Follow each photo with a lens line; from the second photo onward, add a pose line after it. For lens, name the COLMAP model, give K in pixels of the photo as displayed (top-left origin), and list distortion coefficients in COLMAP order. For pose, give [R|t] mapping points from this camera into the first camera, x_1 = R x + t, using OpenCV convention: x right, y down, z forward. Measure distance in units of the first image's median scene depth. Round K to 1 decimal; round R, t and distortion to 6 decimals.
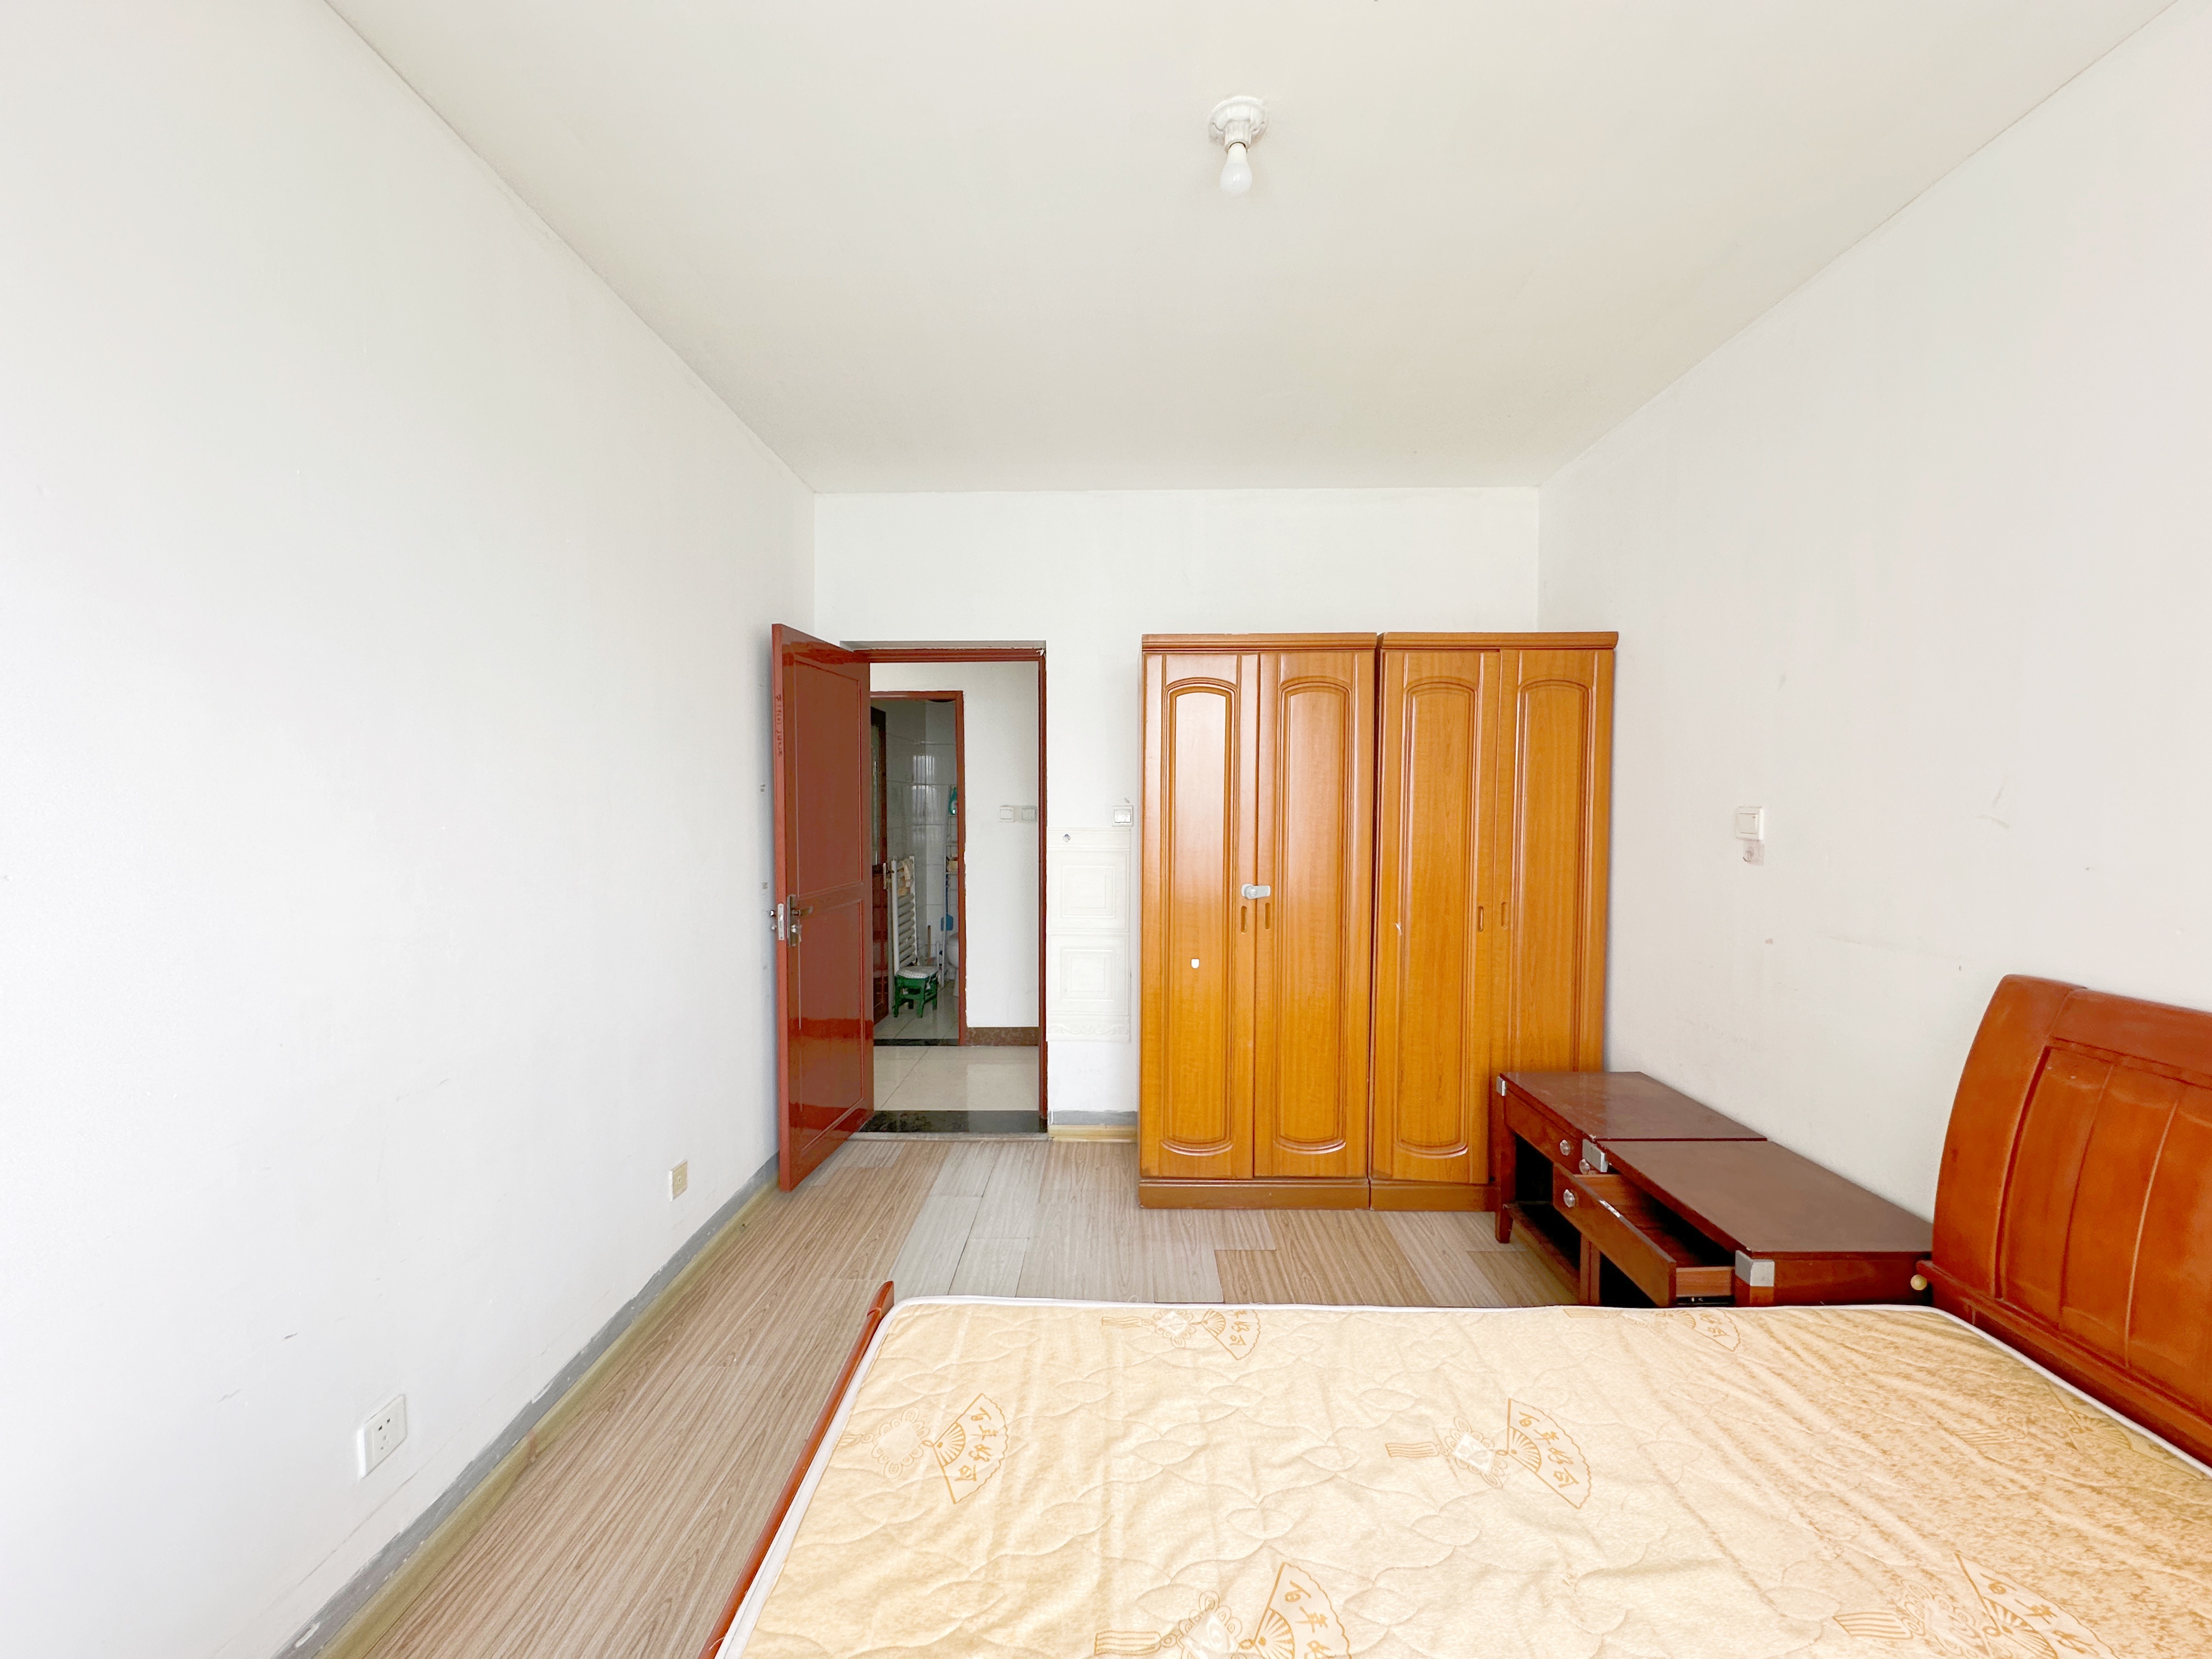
lens RADIAL K [[885.0, 0, 1103.3], [0, 885.0, 829.4], [0, 0, 1]] dist [0.000391, -0.000123]
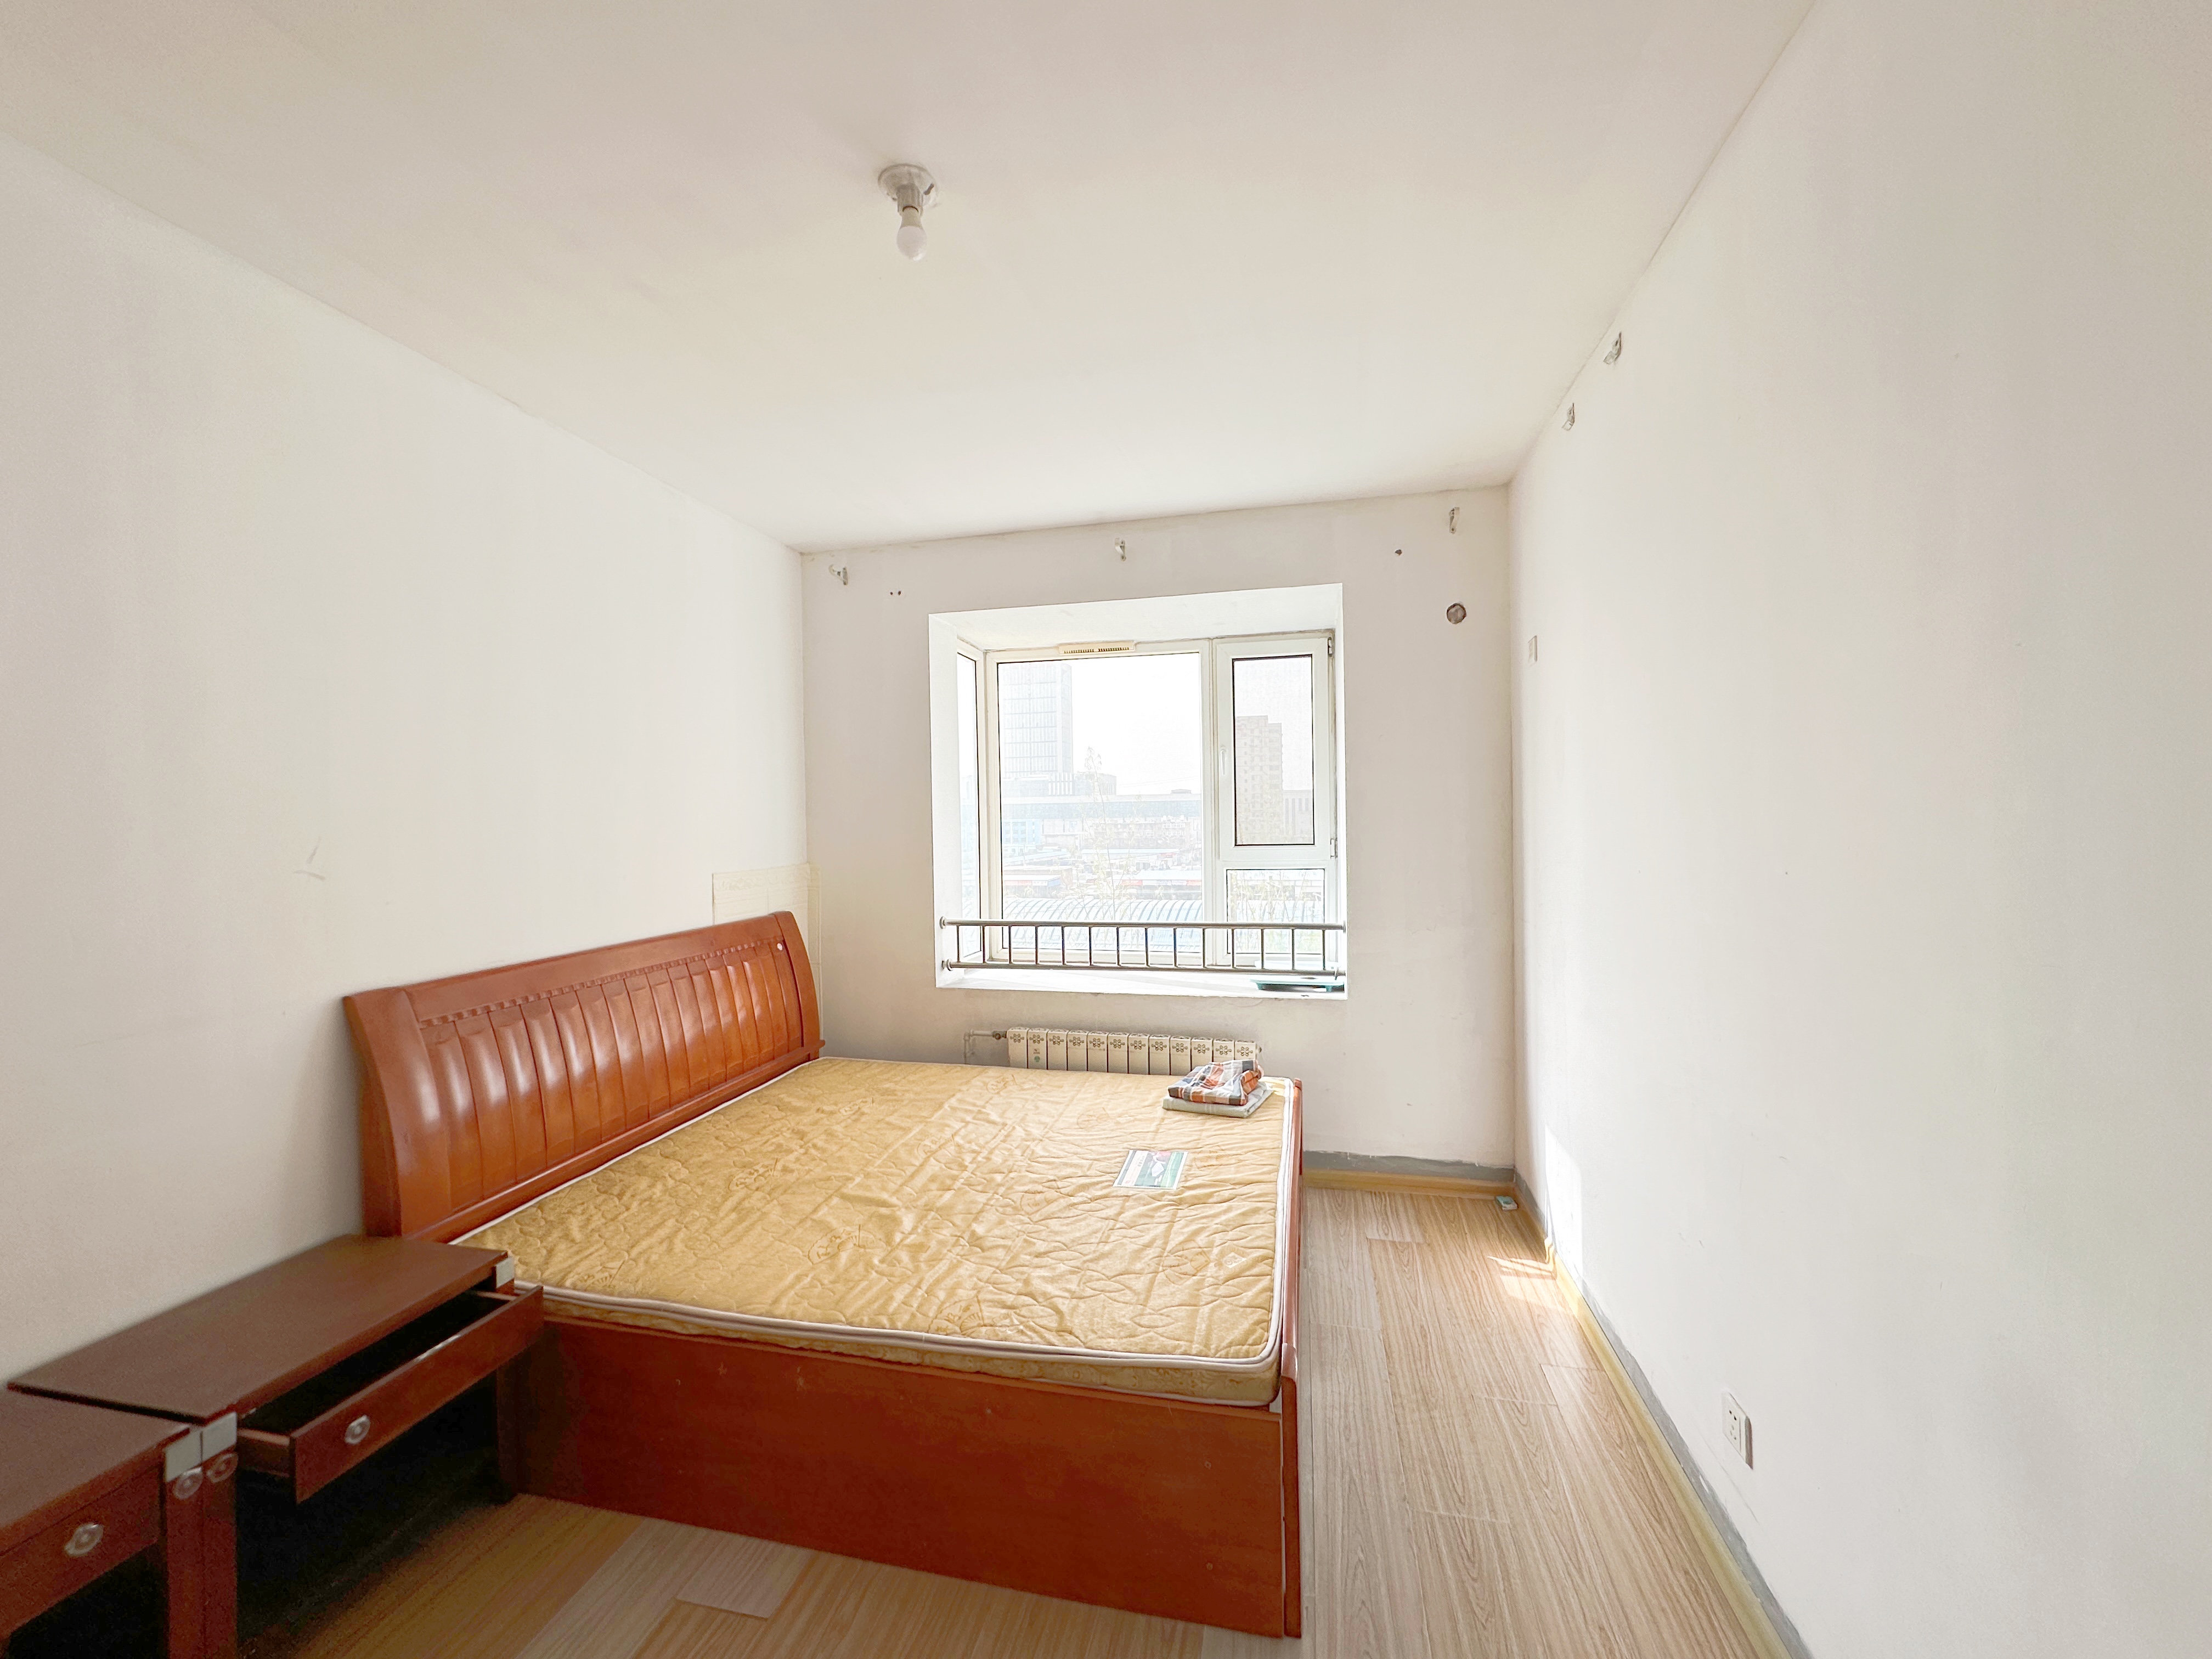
lens RADIAL K [[885.0, 0, 1103.3], [0, 885.0, 829.4], [0, 0, 1]] dist [0.000391, -0.000123]
pose [[-0.979544, 0.015246, 0.200650, -0.296047], [0.024701, 0.998695, 0.044705, -0.112281], [-0.199707, 0.048747, -0.978642, 2.252134]]
